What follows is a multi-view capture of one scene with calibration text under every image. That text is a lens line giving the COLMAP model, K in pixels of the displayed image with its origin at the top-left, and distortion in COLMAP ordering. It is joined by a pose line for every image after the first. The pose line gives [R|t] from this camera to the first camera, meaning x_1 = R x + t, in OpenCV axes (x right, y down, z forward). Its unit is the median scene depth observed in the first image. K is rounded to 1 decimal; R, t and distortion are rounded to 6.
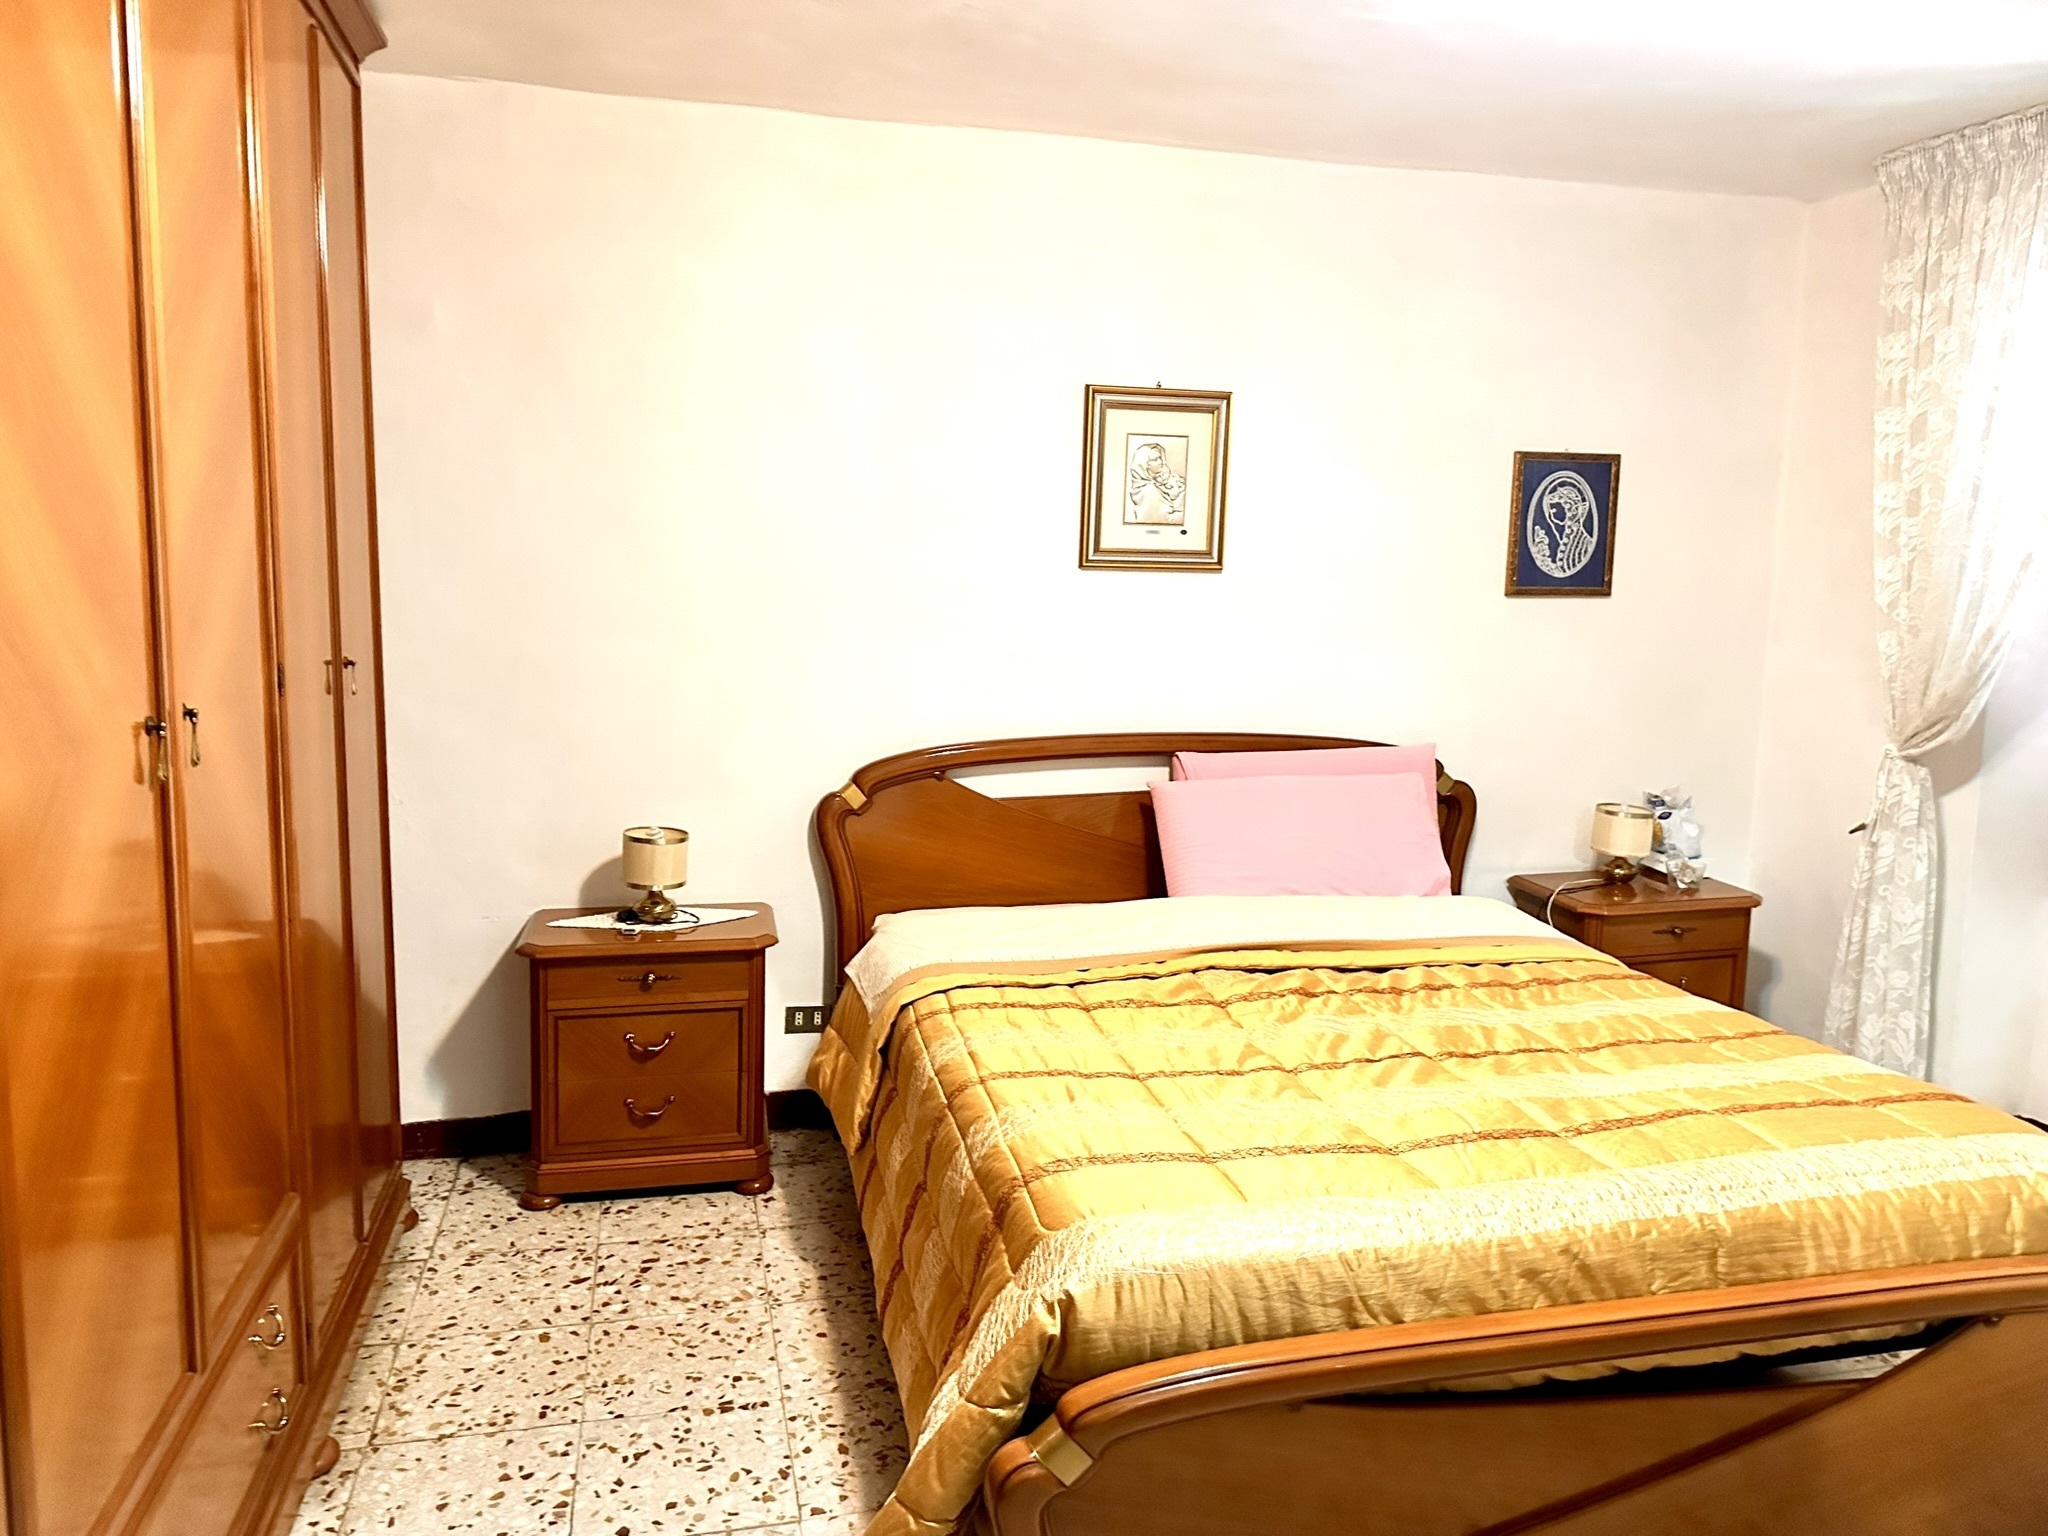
lens RADIAL K [[1448.1, 0, 1030.7], [0, 1448.1, 769.5], [0, 0, 1]] dist [0.095986, -0.122329]
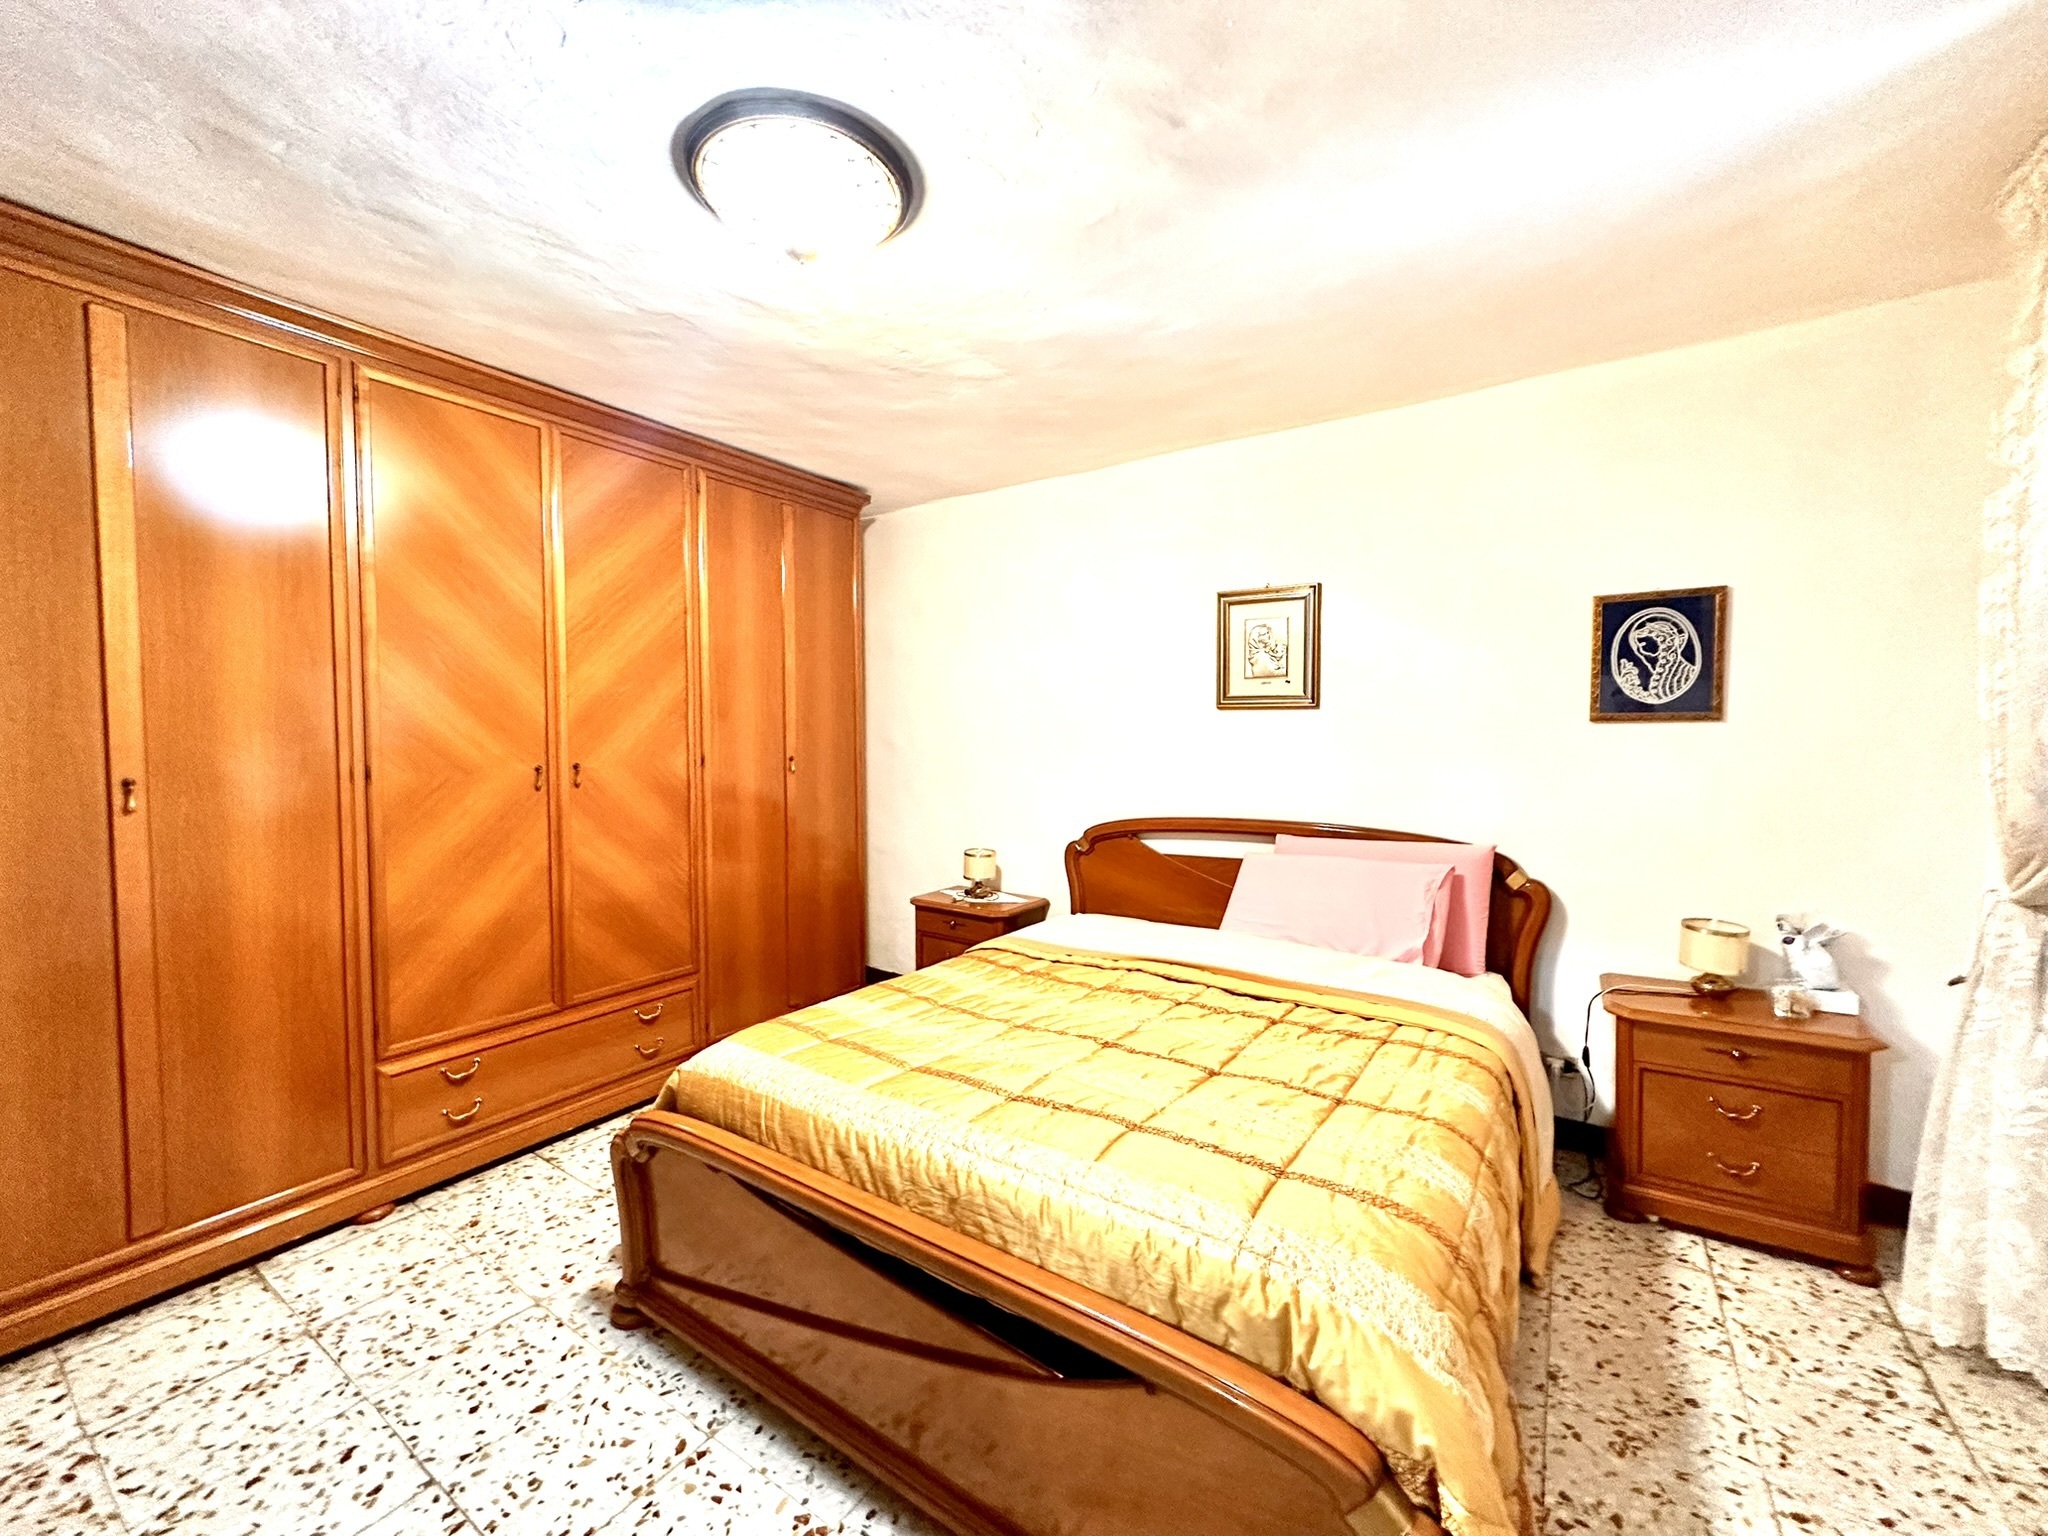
lens RADIAL K [[820.4, 0, 1024.0], [0, 820.4, 768.0], [0, 0, 1]] dist [-0.001031, 0.000975]
pose [[0.673596, 0.014313, -0.738961, 0.626723], [-0.090852, 0.993834, -0.063566, -0.003263], [0.733494, 0.109954, 0.670743, 0.319980]]
